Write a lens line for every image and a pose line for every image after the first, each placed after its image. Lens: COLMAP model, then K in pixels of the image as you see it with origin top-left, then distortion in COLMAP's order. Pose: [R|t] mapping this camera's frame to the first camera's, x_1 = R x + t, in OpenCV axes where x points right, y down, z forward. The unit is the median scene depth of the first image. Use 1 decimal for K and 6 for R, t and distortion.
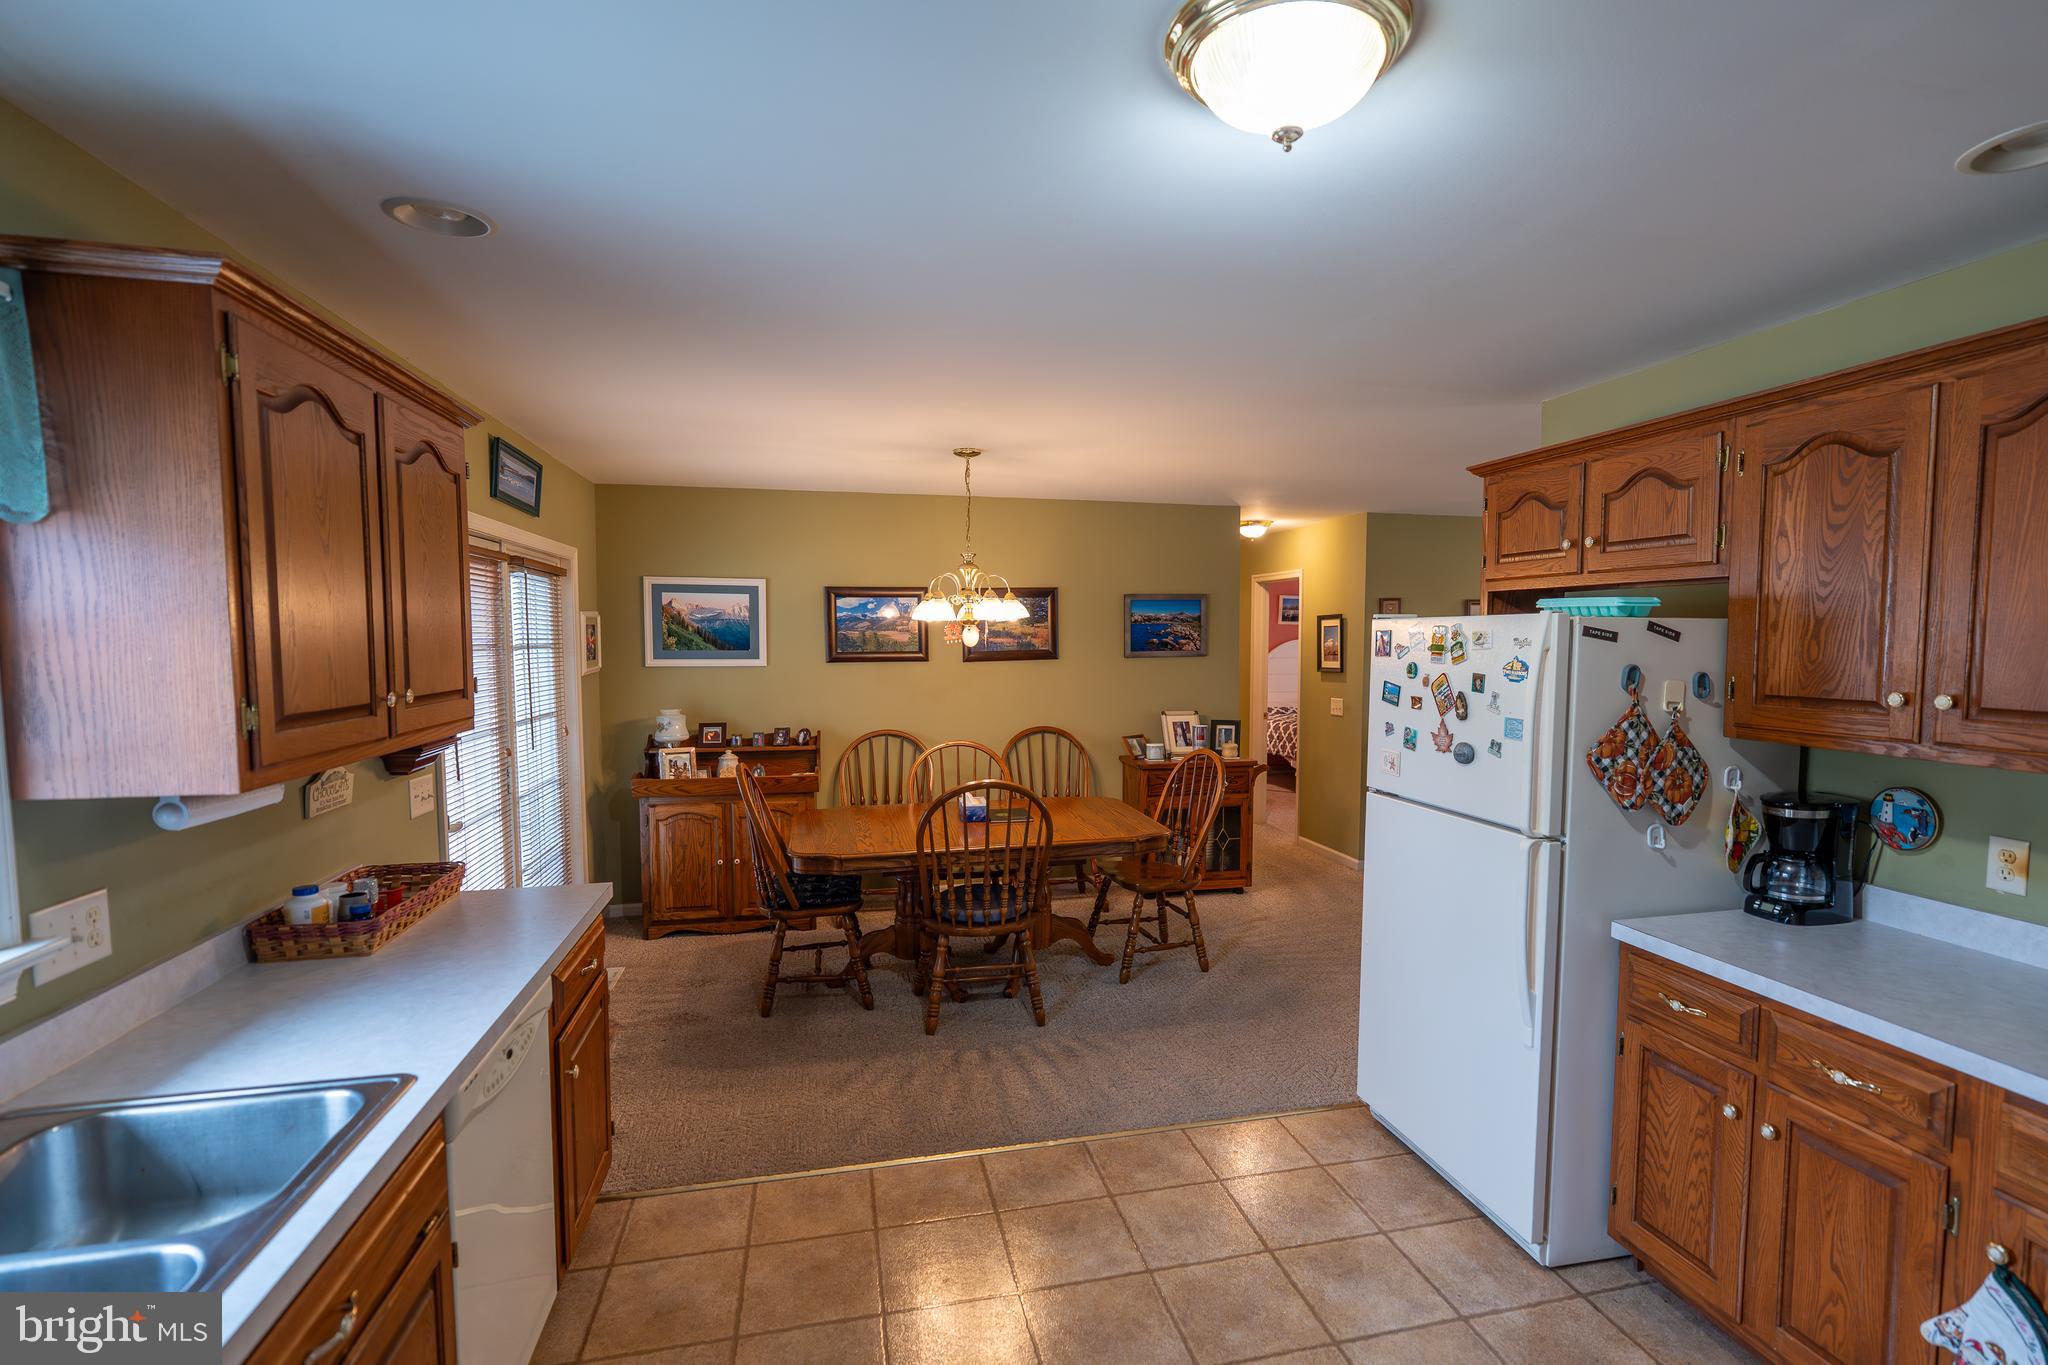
lens RADIAL K [[946.3, 0, 1081.0], [0, 946.3, 720.9], [0, 0, 1]] dist [-0.000634, -0.001989]
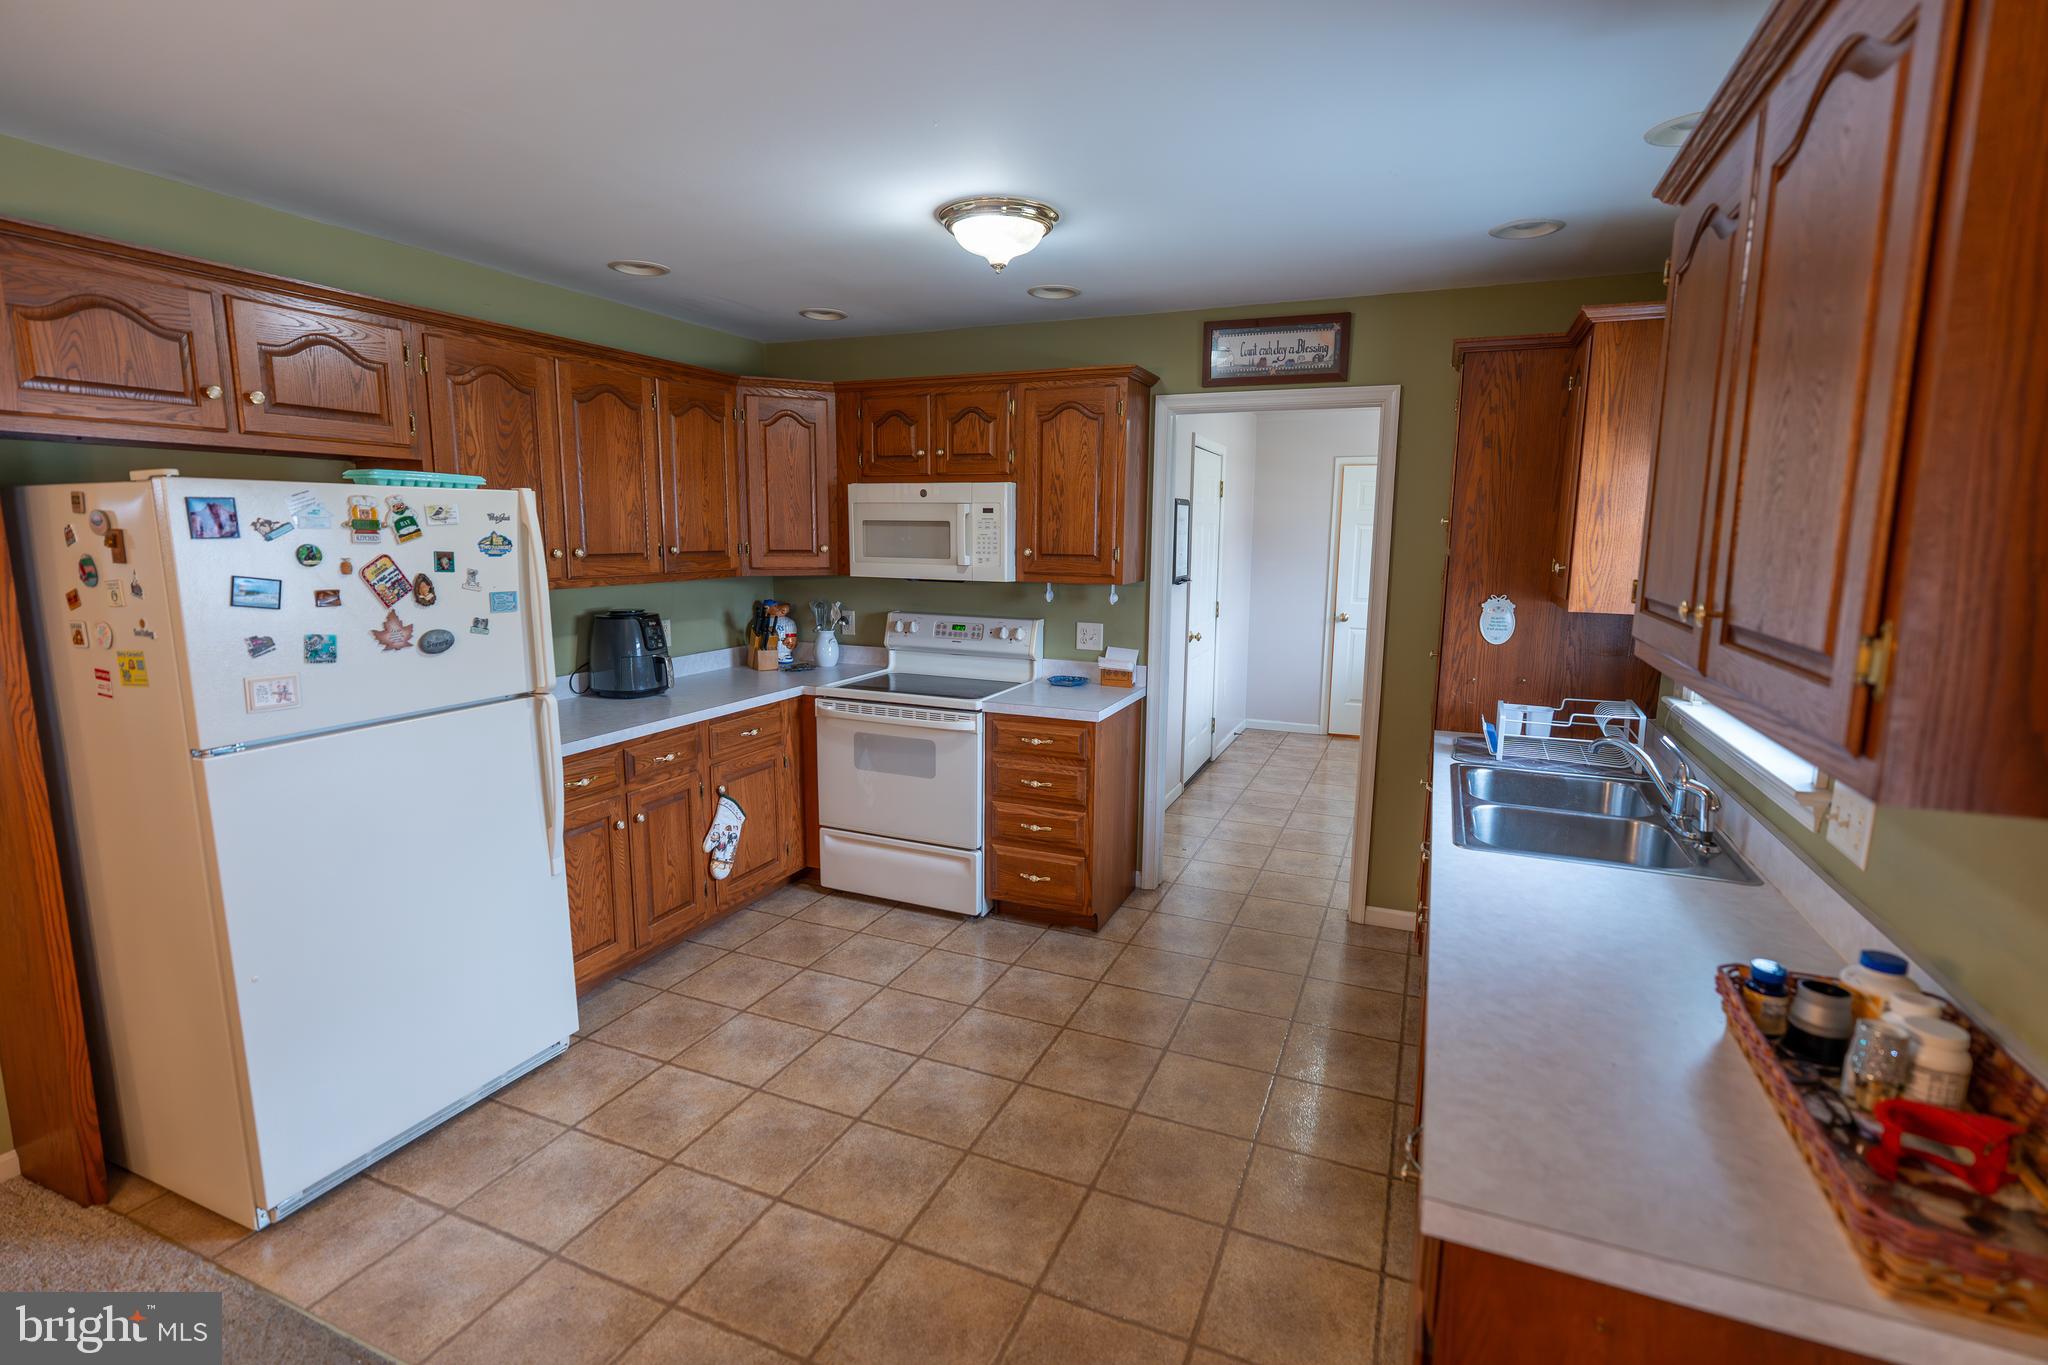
lens RADIAL K [[946.3, 0, 1030.2], [0, 946.3, 690.4], [0, 0, 1]] dist [-0.000634, -0.001989]
pose [[-0.788386, -0.113475, 0.604625, -0.571518], [0.043646, 0.970046, 0.238968, -0.107983], [-0.613631, 0.214788, -0.759818, 1.304406]]
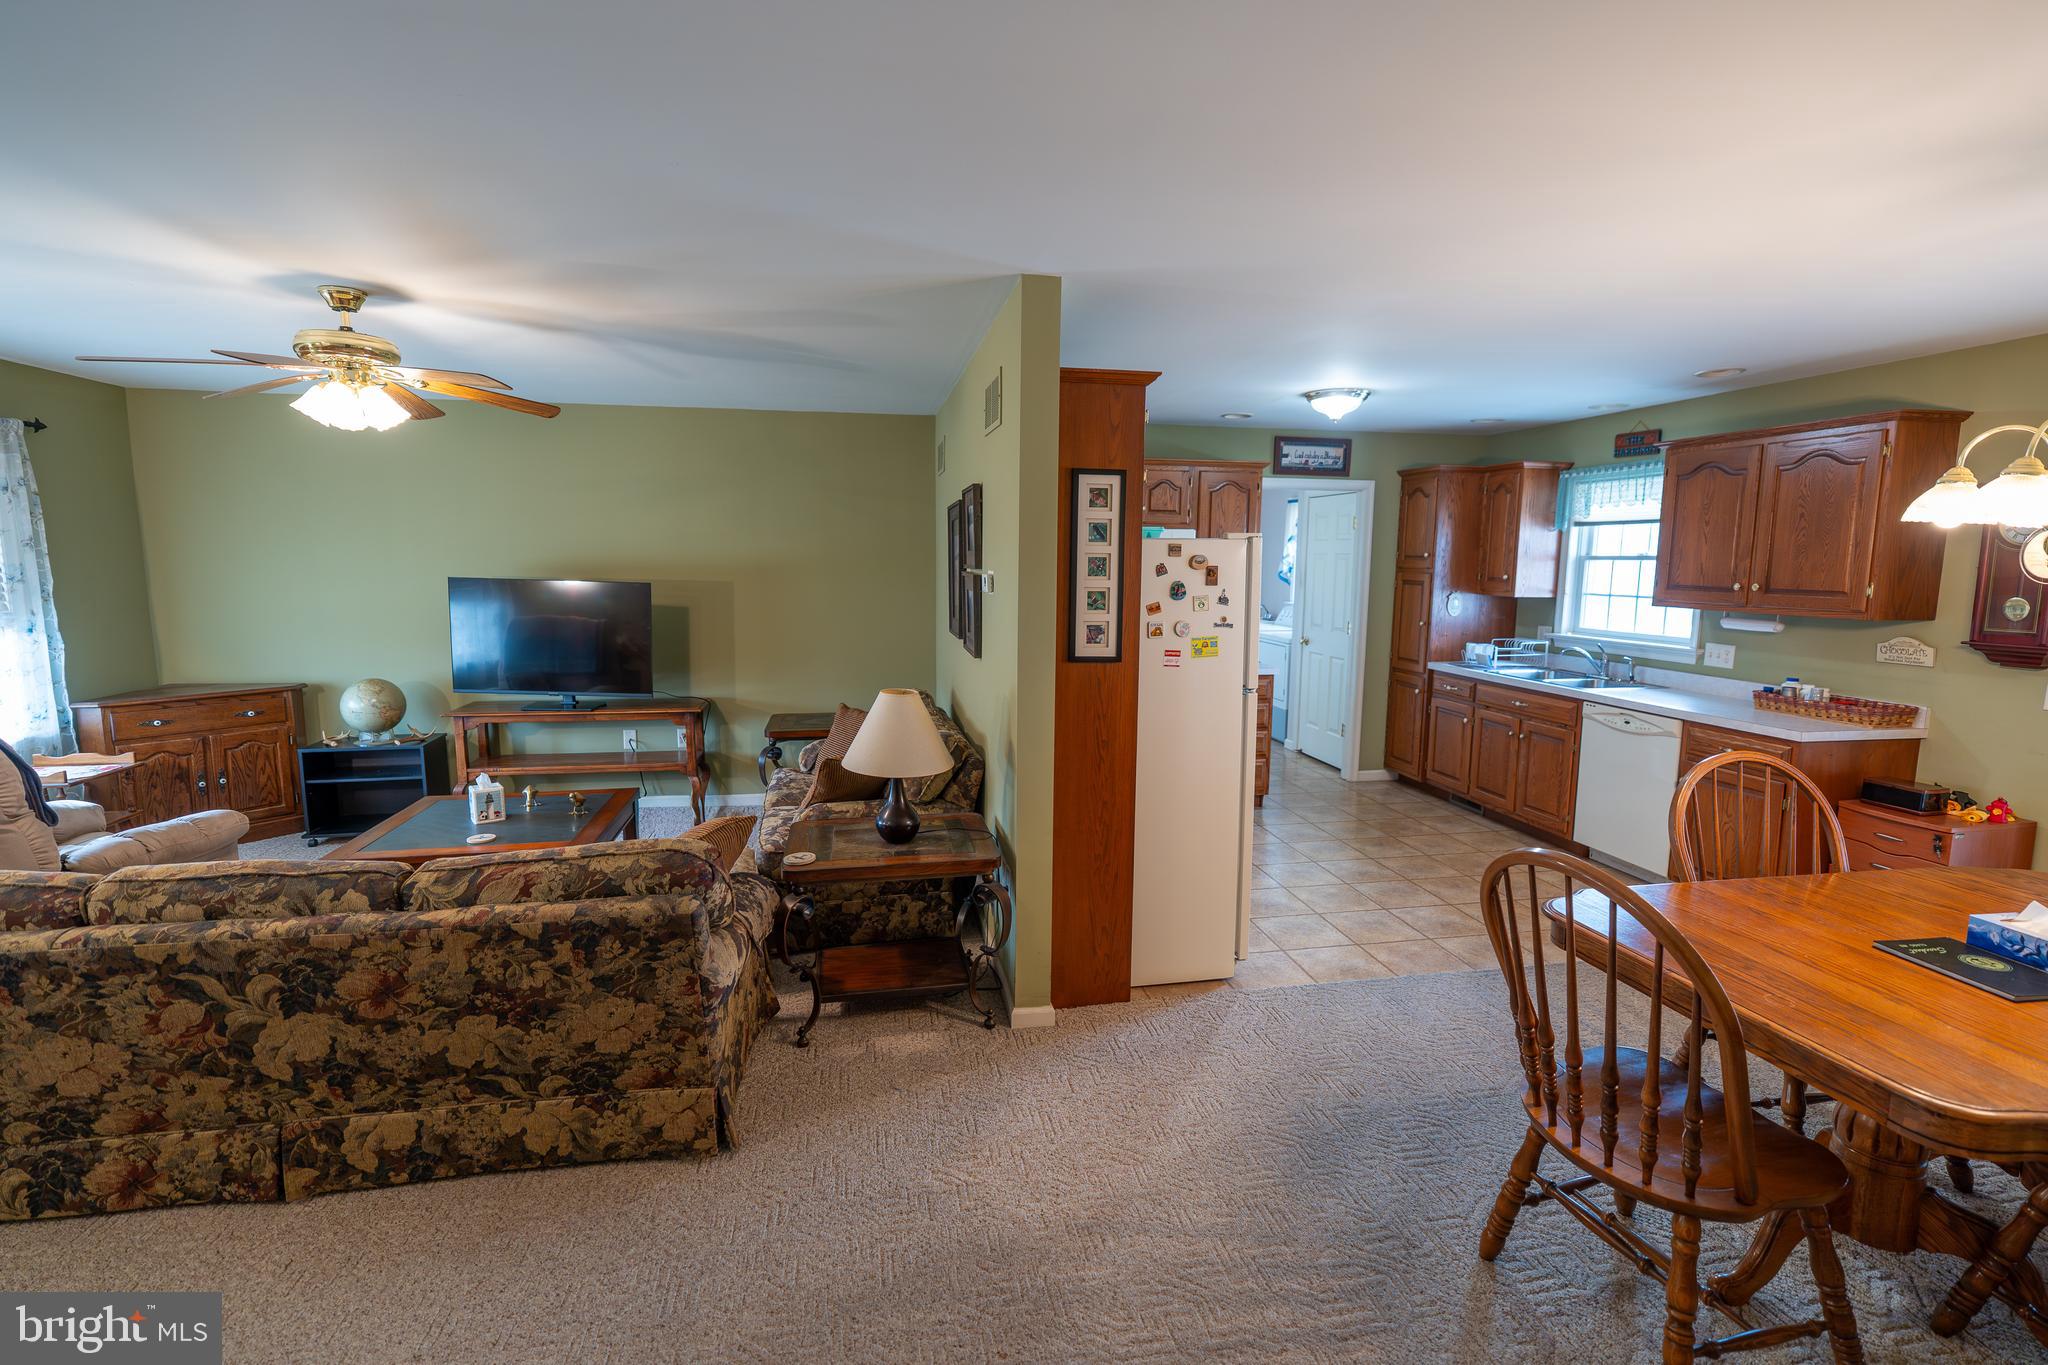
lens RADIAL K [[946.3, 0, 1036.1], [0, 946.3, 675.9], [0, 0, 1]] dist [-0.000634, -0.001989]
pose [[-0.998028, -0.017839, 0.060190, 0.572341], [-0.004385, 0.976244, 0.216631, -0.214714], [-0.062624, 0.215940, -0.974396, 2.429991]]
